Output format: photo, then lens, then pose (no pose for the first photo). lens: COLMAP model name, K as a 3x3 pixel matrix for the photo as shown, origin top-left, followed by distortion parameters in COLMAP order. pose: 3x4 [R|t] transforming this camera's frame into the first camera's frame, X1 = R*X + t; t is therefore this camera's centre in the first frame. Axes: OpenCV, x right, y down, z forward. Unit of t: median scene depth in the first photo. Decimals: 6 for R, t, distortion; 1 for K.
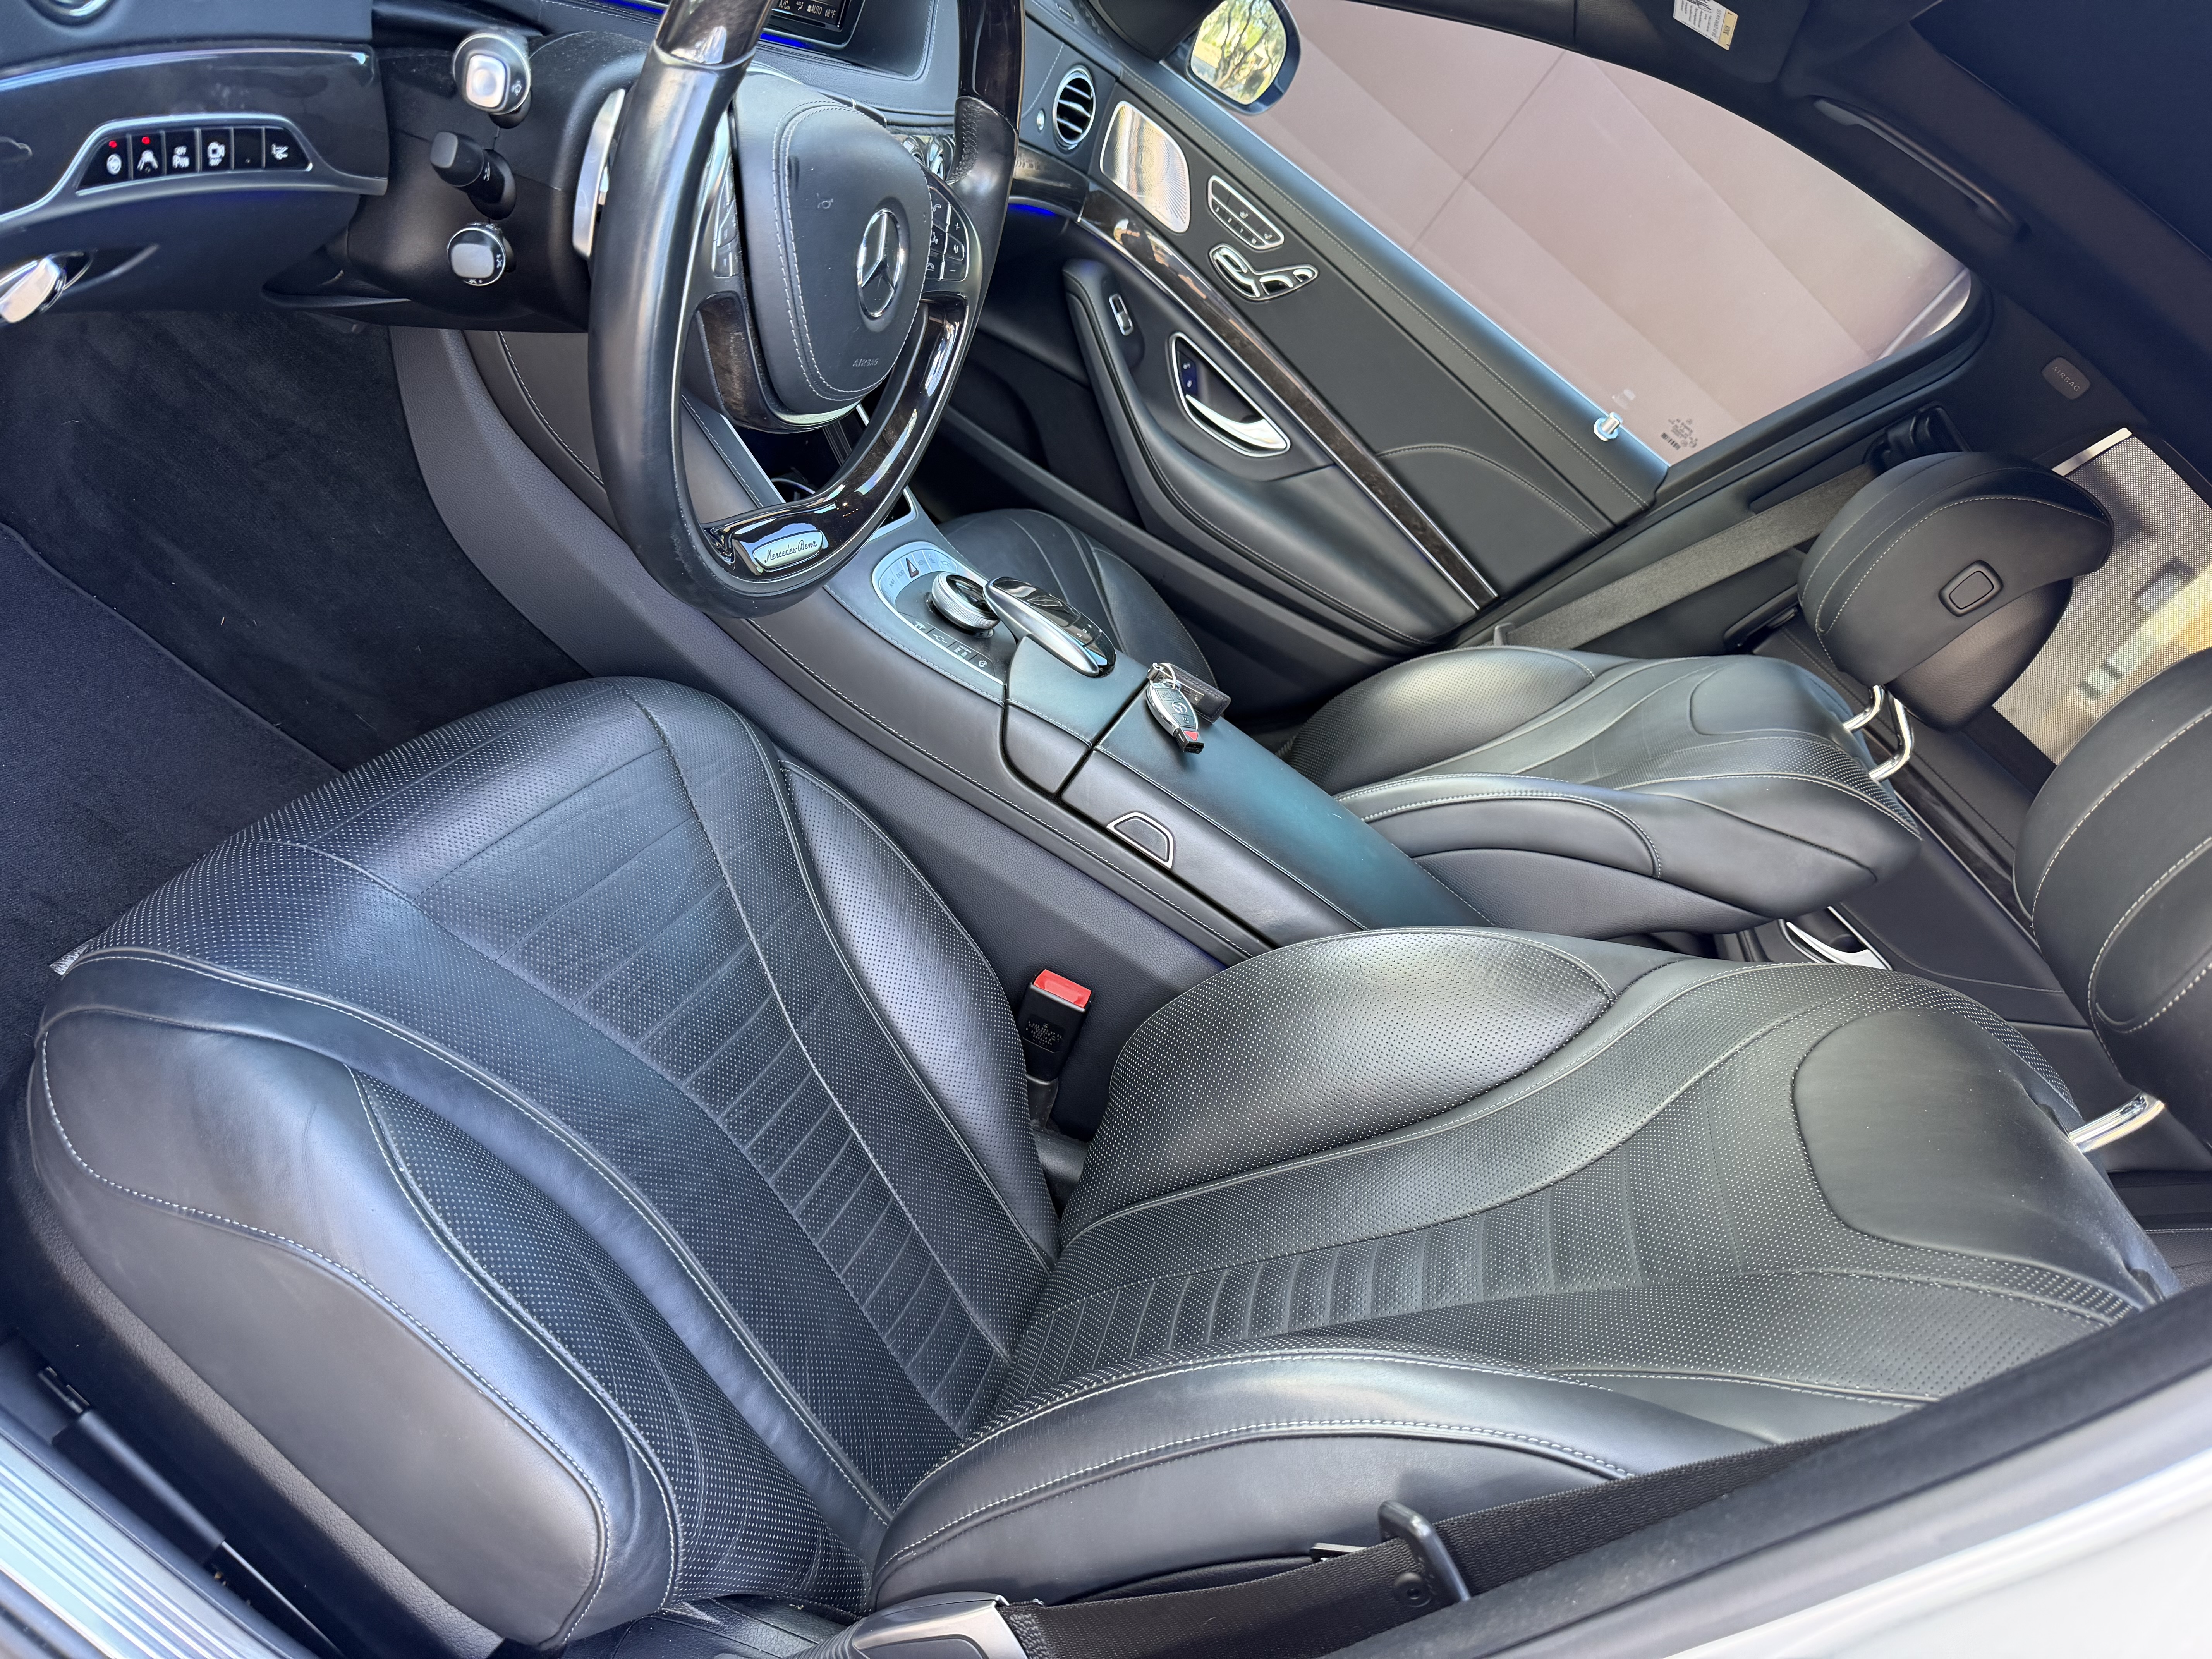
lens RADIAL K [[1596.9, 0, 1105.4], [0, 1596.9, 852.8], [0, 0, 1]] dist [0.041687, -0.057689]
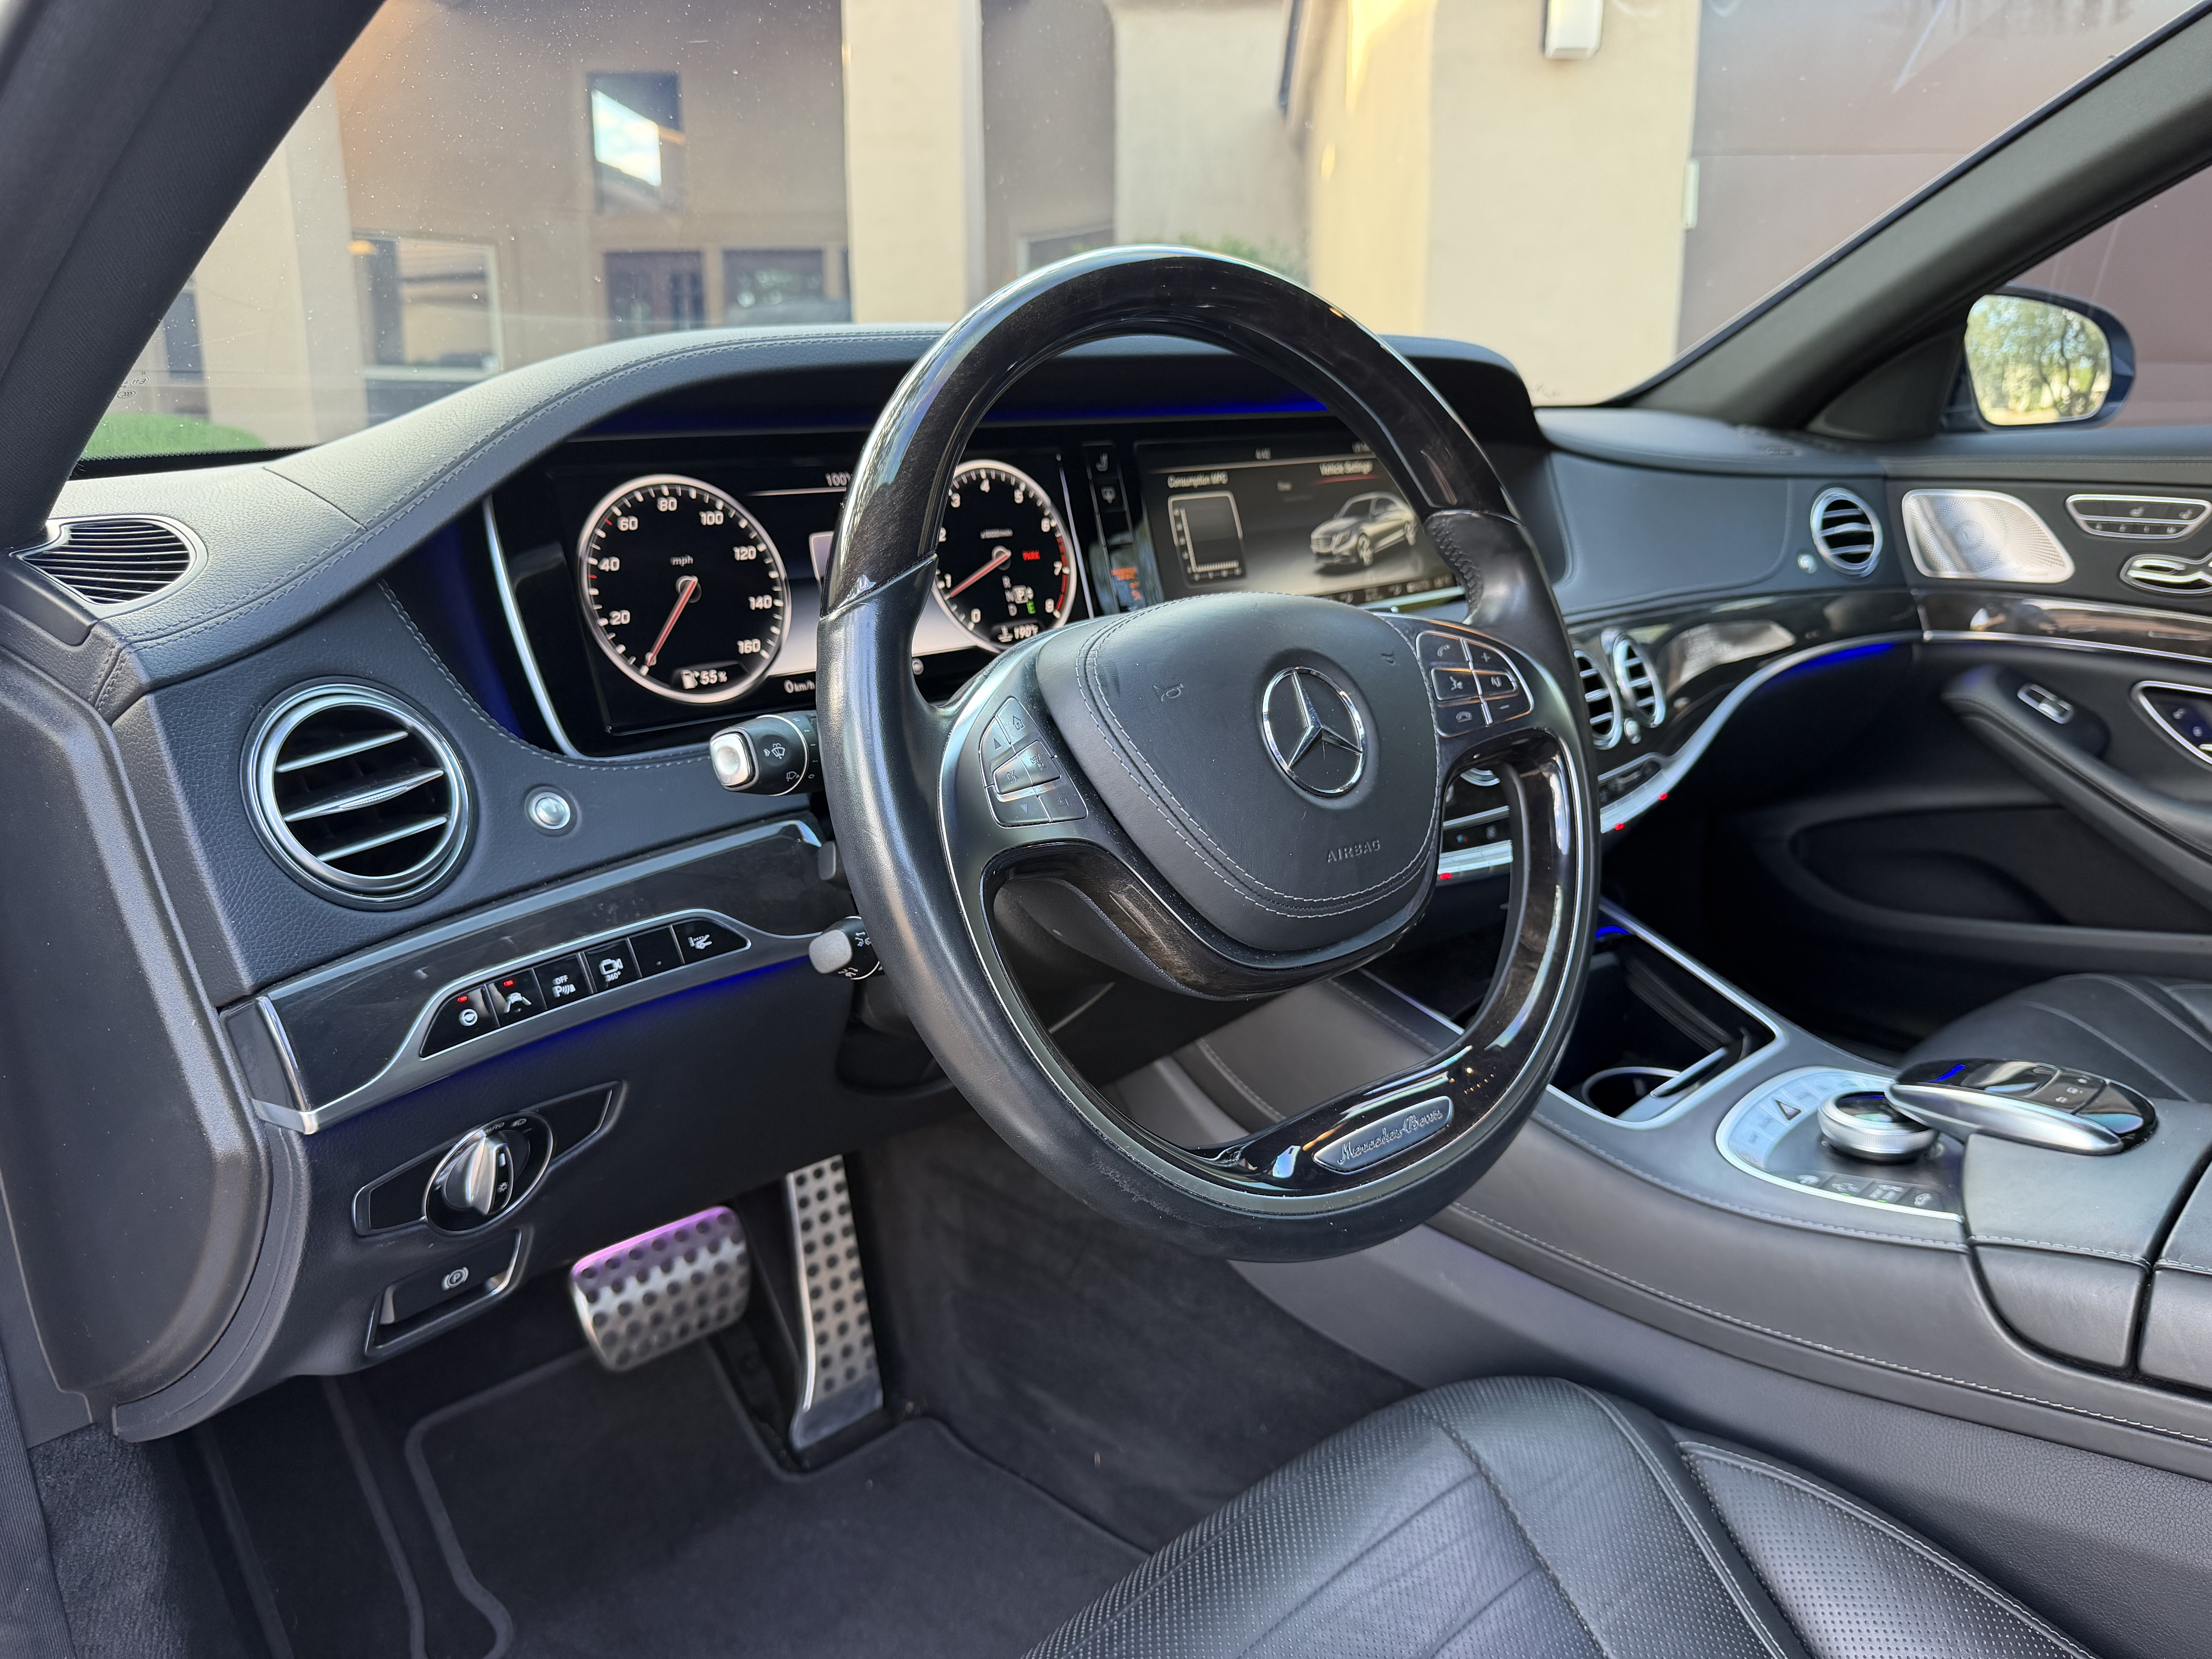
lens RADIAL K [[1596.9, 0, 1098.9], [0, 1596.9, 826.1], [0, 0, 1]] dist [0.041687, -0.057689]
pose [[0.700047, -0.485157, -0.523982, 0.104597], [0.198594, 0.837092, -0.509742, 0.020630], [0.685926, 0.252783, 0.682353, 0.288967]]
